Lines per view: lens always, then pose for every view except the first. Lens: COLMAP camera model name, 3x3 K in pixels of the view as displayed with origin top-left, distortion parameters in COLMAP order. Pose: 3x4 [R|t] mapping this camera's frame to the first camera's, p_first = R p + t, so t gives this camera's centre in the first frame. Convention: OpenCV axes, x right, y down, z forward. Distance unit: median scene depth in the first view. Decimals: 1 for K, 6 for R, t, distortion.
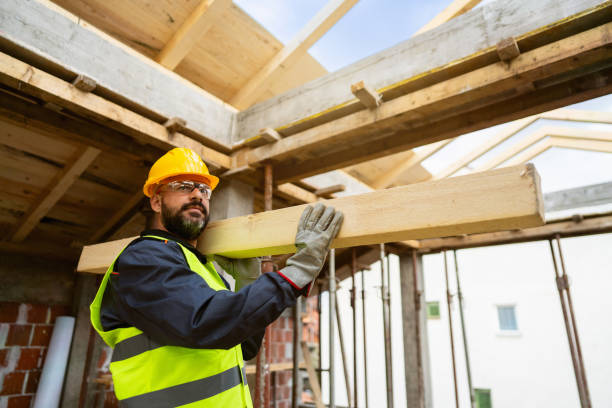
lens RADIAL K [[415.1, 0, 310.2], [0, 415.1, 204.2], [0, 0, 1]] dist [0.000795, 0.003580]
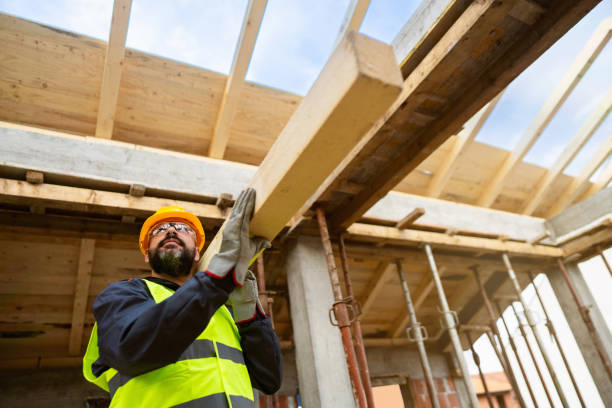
lens RADIAL K [[415.5, 0, 306.0], [0, 415.5, 204.0], [0, 0, 1]] dist [0.002309, -0.001134]
pose [[0.889438, -0.335190, -0.310721, 0.178482], [0.271412, 0.934332, -0.230995, 0.112007], [0.367744, 0.121122, 0.922005, 0.070585]]
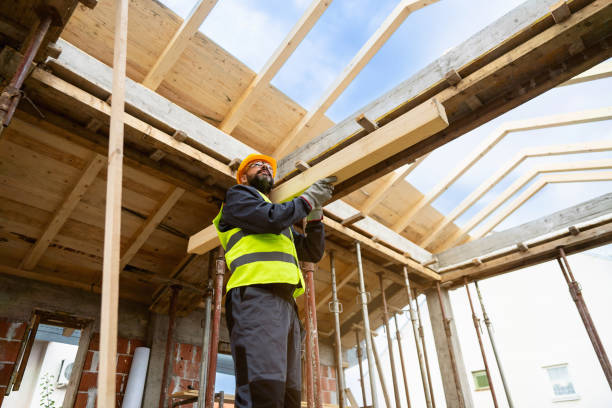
lens RADIAL K [[415.5, 0, 306.0], [0, 415.5, 204.0], [0, 0, 1]] dist [0.002309, -0.001134]
pose [[0.992949, -0.097394, -0.067576, -0.005081], [0.078680, 0.967870, -0.238822, 0.263979], [0.088665, 0.231822, 0.968709, -0.281900]]
